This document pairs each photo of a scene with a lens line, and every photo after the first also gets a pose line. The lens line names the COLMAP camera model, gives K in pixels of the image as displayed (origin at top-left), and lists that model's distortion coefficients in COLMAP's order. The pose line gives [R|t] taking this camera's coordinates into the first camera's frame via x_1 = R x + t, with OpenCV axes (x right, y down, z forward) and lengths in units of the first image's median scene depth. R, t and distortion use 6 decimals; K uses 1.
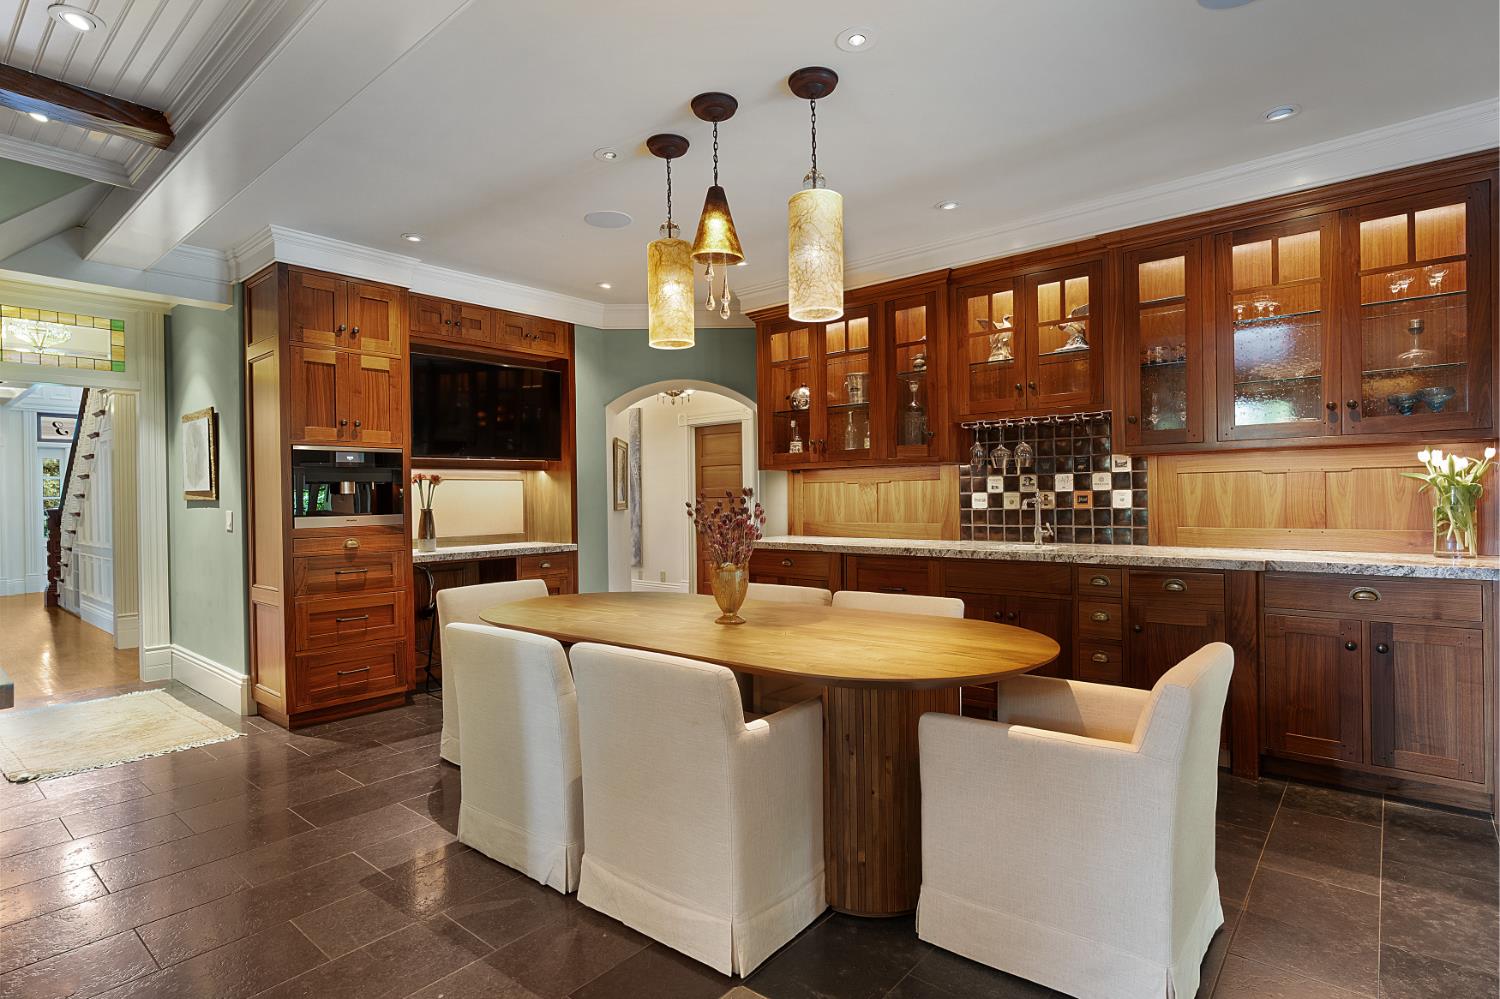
lens RADIAL K [[766.1, 0, 746.6], [0, 766.1, 499.3], [0, 0, 1]] dist [0.000582, -0.000008]
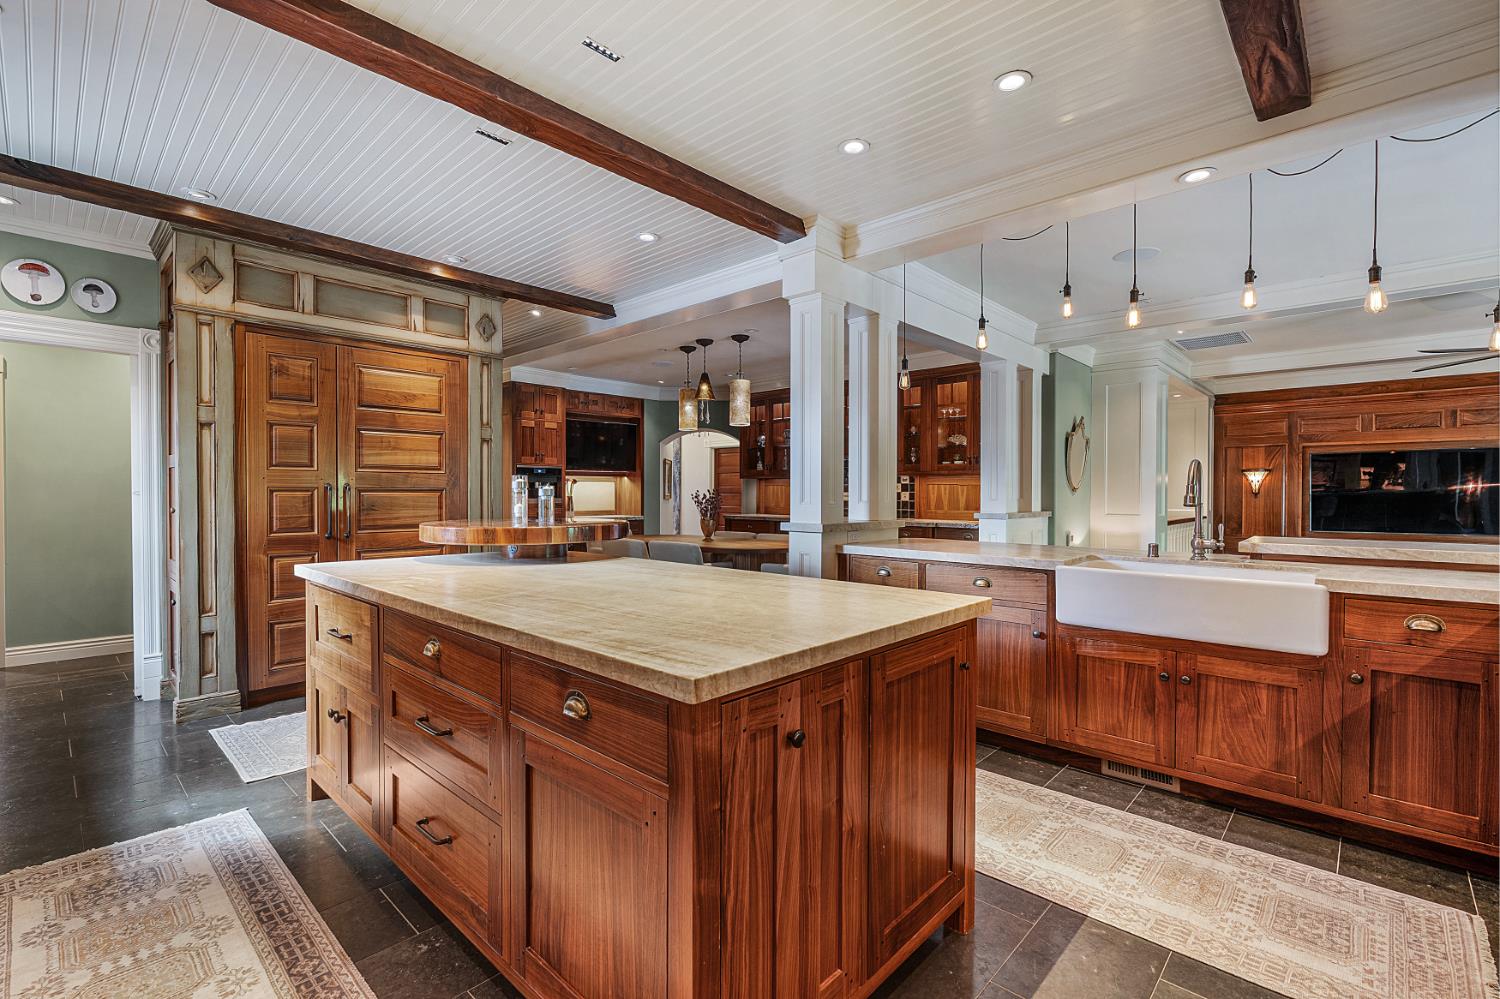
lens RADIAL K [[672.6, 0, 753.0], [0, 672.6, 499.6], [0, 0, 1]] dist [0.002573, 0.000684]
pose [[0.999119, 0.016911, -0.038400, 0.119582], [-0.016656, 0.999837, 0.006963, 0.001826], [0.038512, -0.006317, 0.999238, -0.698134]]
